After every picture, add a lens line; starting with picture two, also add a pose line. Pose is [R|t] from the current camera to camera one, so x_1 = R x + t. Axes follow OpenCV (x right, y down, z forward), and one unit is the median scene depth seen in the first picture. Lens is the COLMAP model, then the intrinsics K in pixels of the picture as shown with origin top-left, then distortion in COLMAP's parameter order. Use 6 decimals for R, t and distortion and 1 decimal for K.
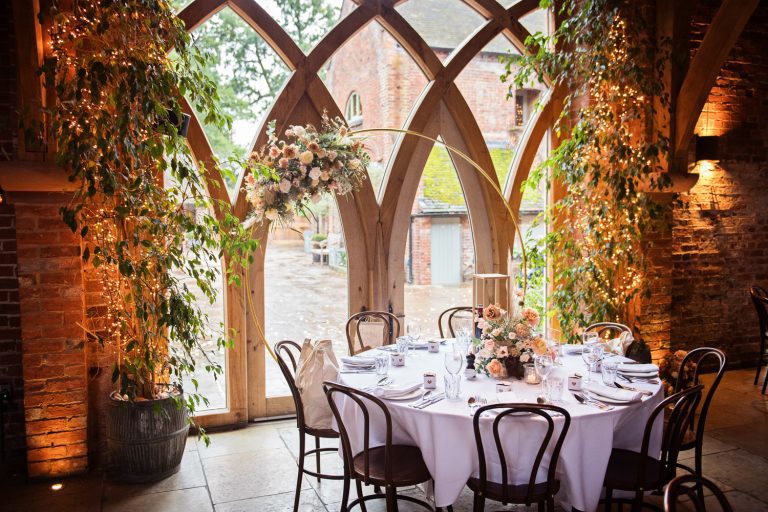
lens RADIAL K [[701.7, 0, 384.0], [0, 701.7, 256.0], [0, 0, 1]] dist [0.011954, 0.001767]
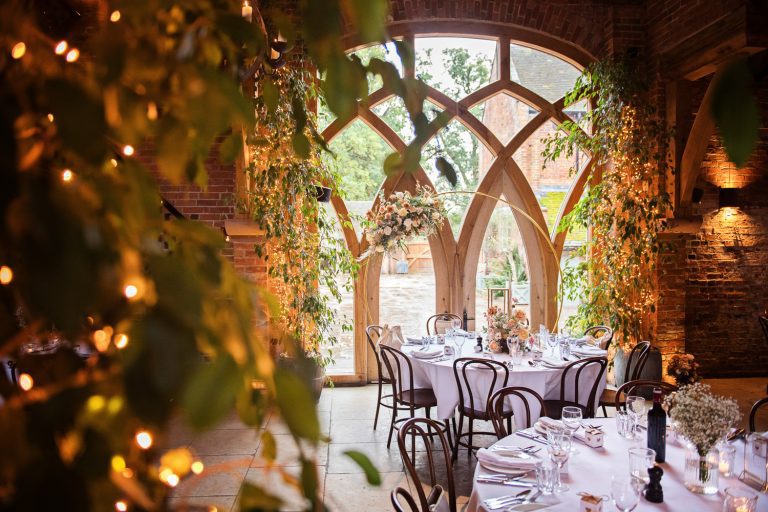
lens RADIAL K [[701.7, 0, 384.0], [0, 701.7, 256.0], [0, 0, 1]] dist [0.011954, 0.001767]
pose [[0.946366, 0.007334, -0.323014, 0.337216], [-0.022191, 0.998857, -0.042338, 0.022308], [0.322334, 0.047236, 0.945447, -0.459313]]
